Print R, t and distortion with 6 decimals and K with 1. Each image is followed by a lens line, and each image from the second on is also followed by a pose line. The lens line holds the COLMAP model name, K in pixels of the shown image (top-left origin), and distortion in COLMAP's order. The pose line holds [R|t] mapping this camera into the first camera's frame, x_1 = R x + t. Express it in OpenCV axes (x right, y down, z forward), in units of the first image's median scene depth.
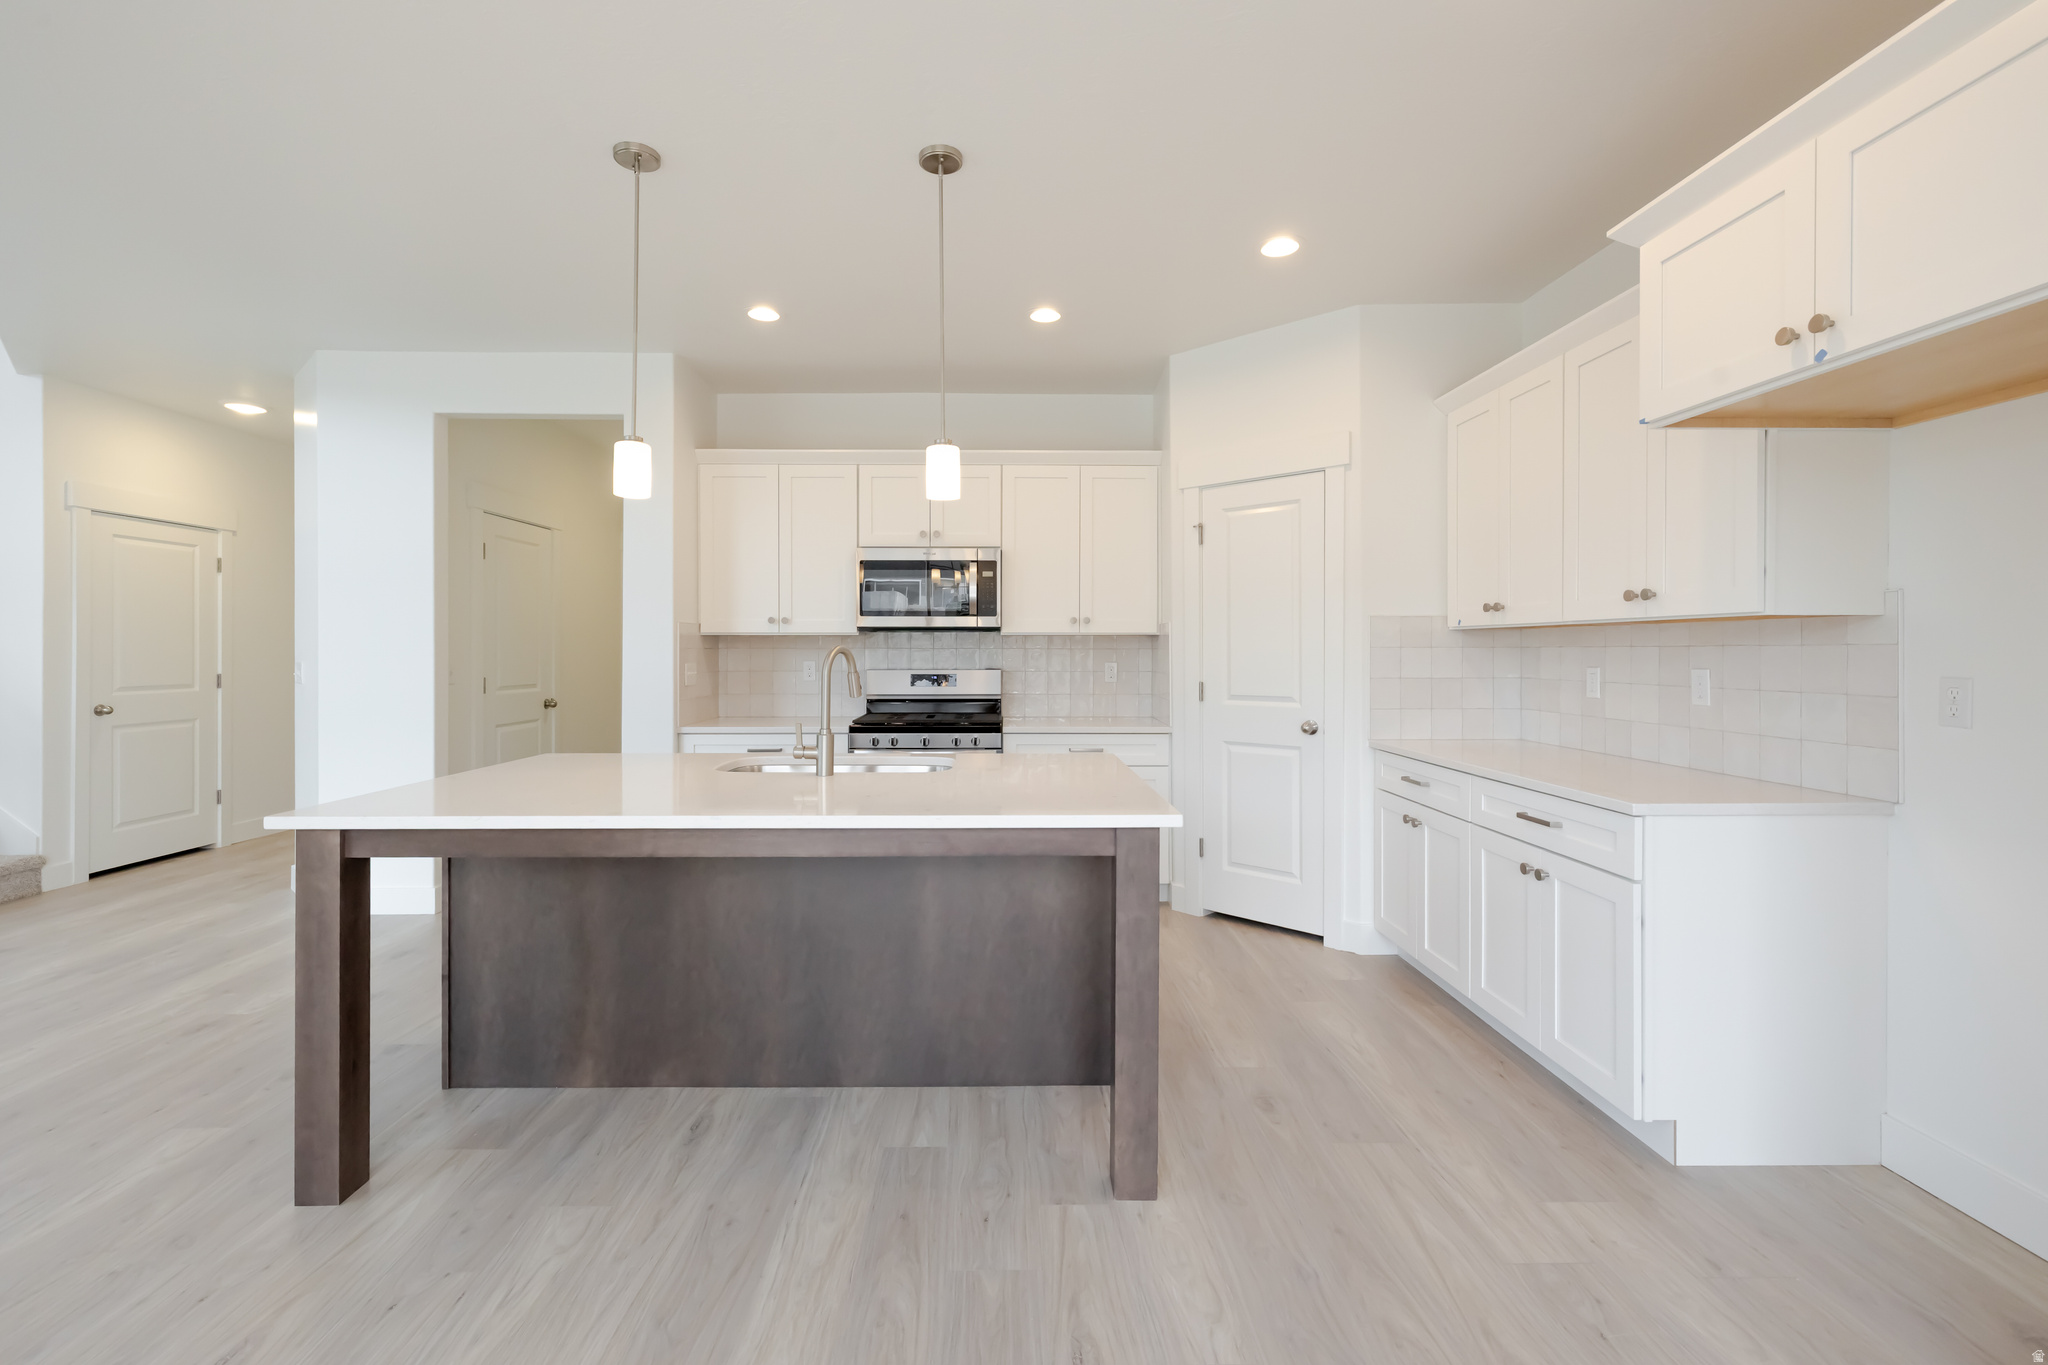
lens RADIAL K [[888.8, 0, 1016.7], [0, 888.8, 653.9], [0, 0, 1]] dist [0.001066, -0.000603]
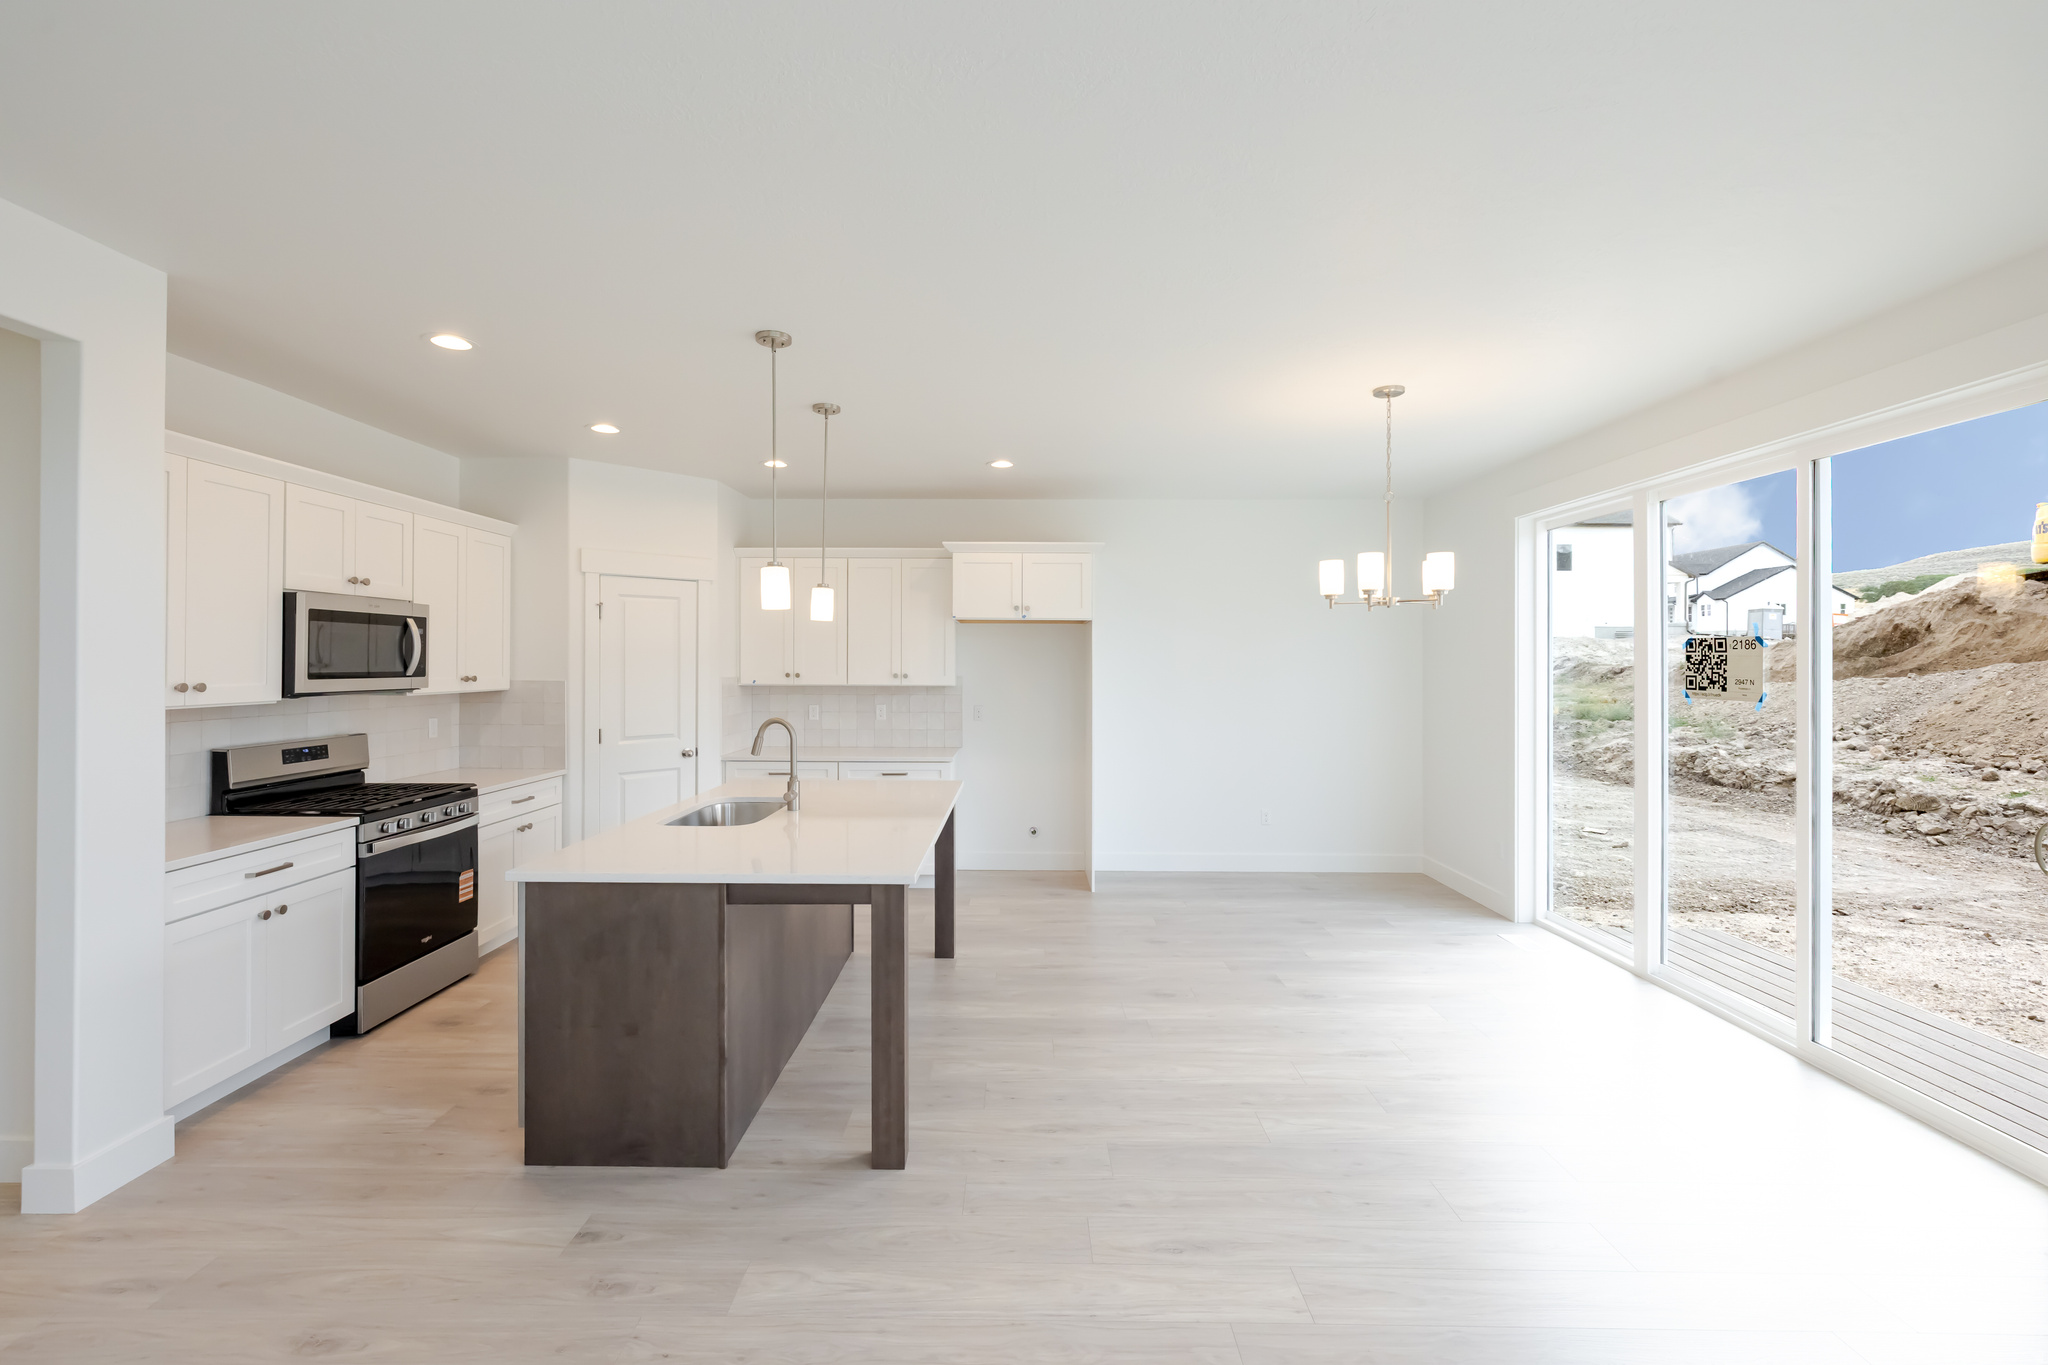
lens RADIAL K [[876.3, 0, 1013.8], [0, 876.3, 652.5], [0, 0, 1]] dist [0.001498, 0.000489]
pose [[0.022605, 0.009258, 0.999702, -1.166433], [-0.002497, 0.999955, -0.009204, -0.075813], [-0.999741, -0.002288, 0.022627, 0.444938]]
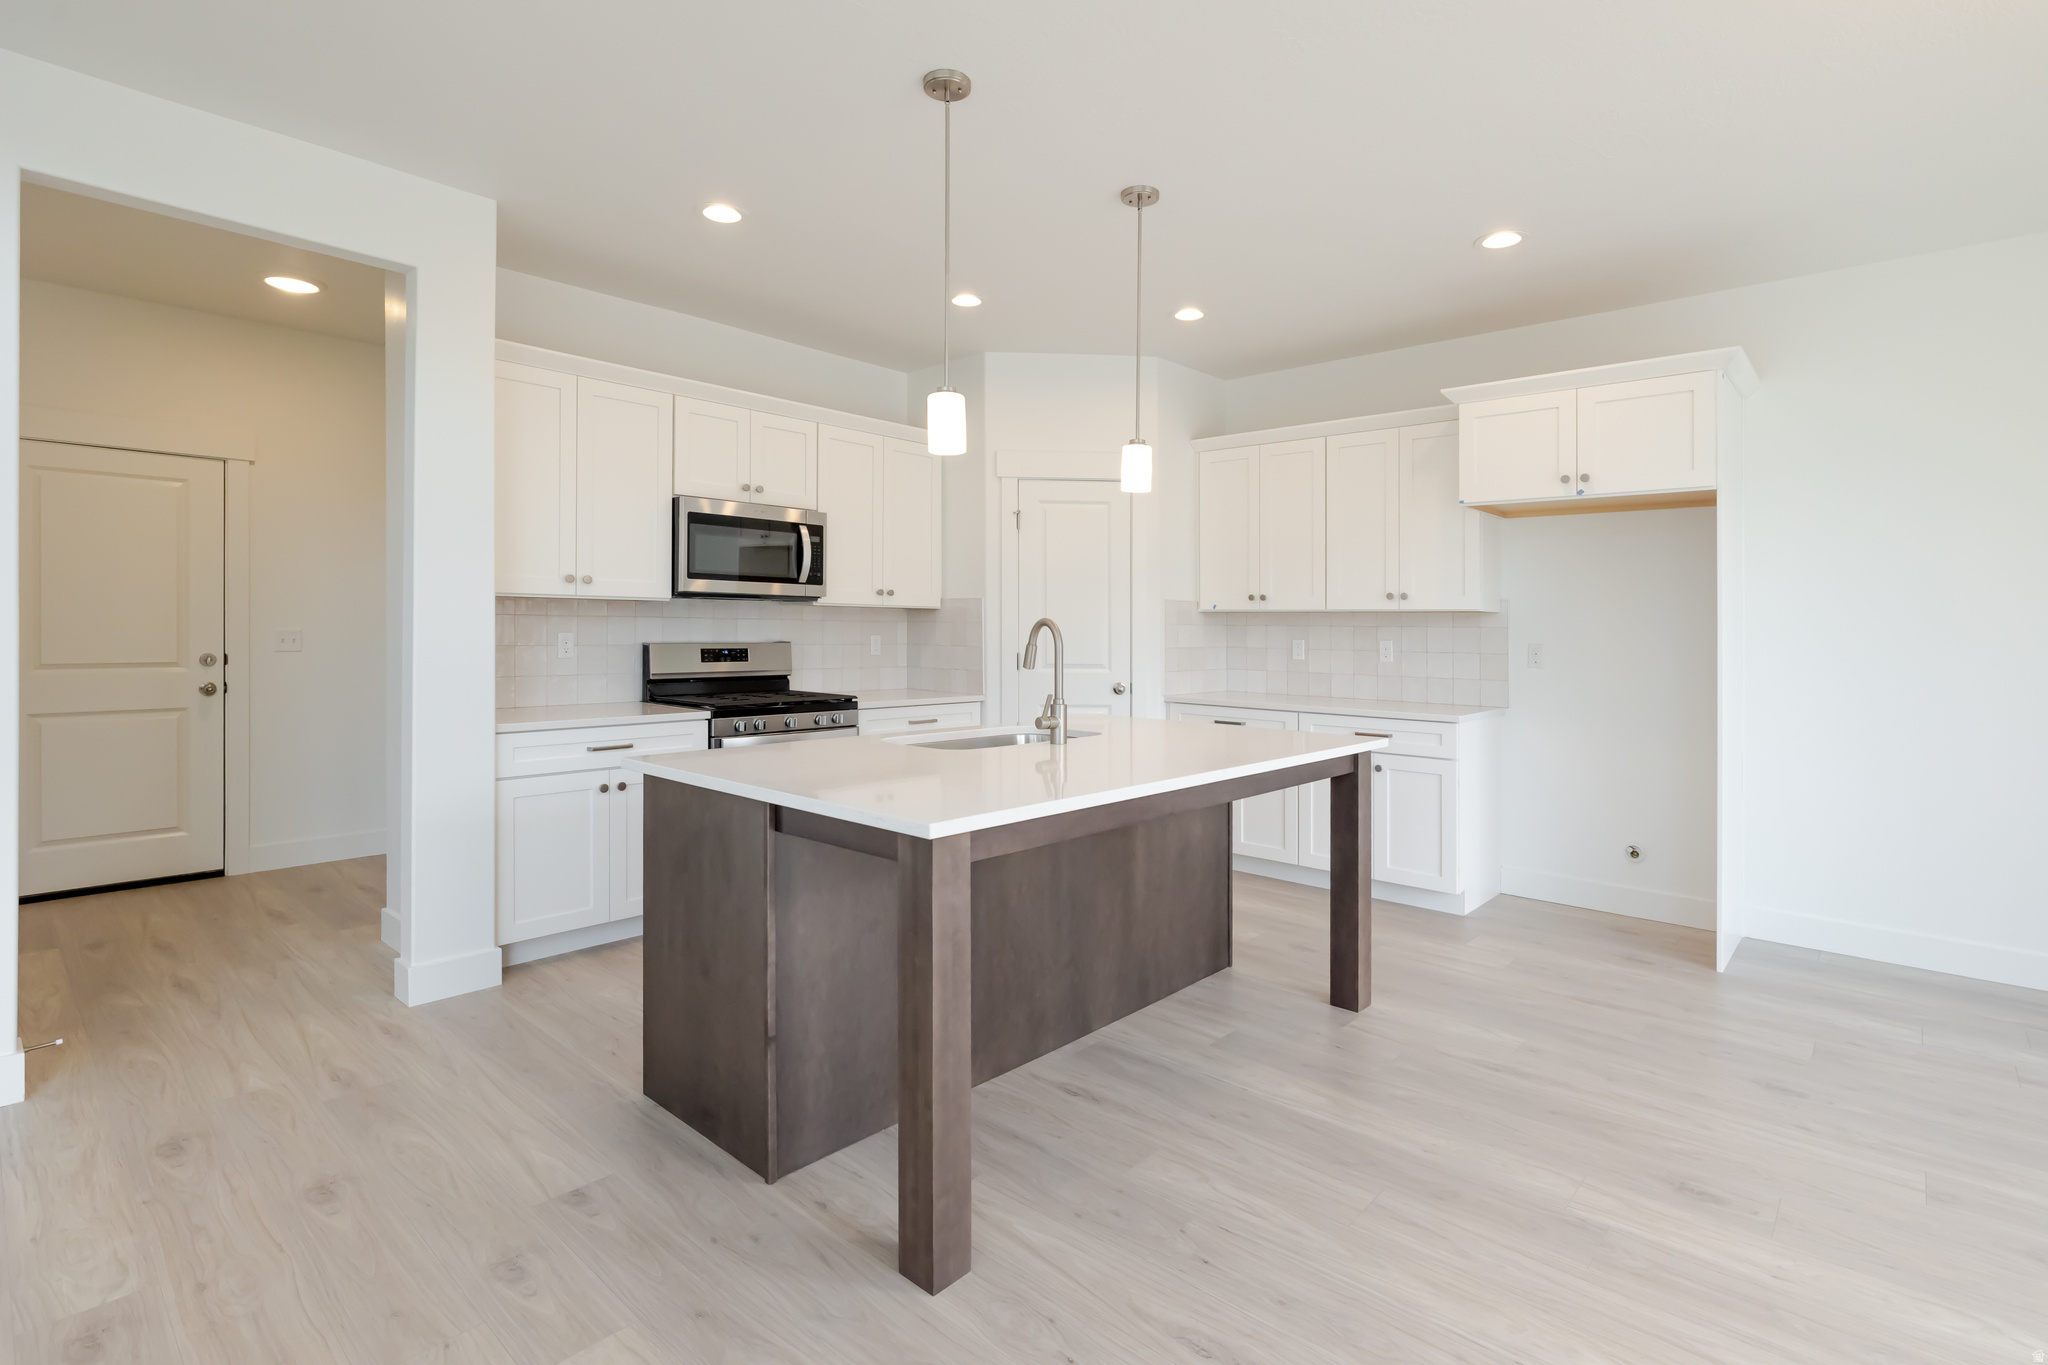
lens RADIAL K [[979.4, 0, 1028.9], [0, 979.4, 620.1], [0, 0, 1]] dist [-0.006847, 0.001394]
pose [[0.680725, 0.012650, 0.732430, -0.782524], [-0.010146, 0.999918, -0.007840, 0.000126], [-0.732469, -0.002095, 0.680797, 0.176239]]
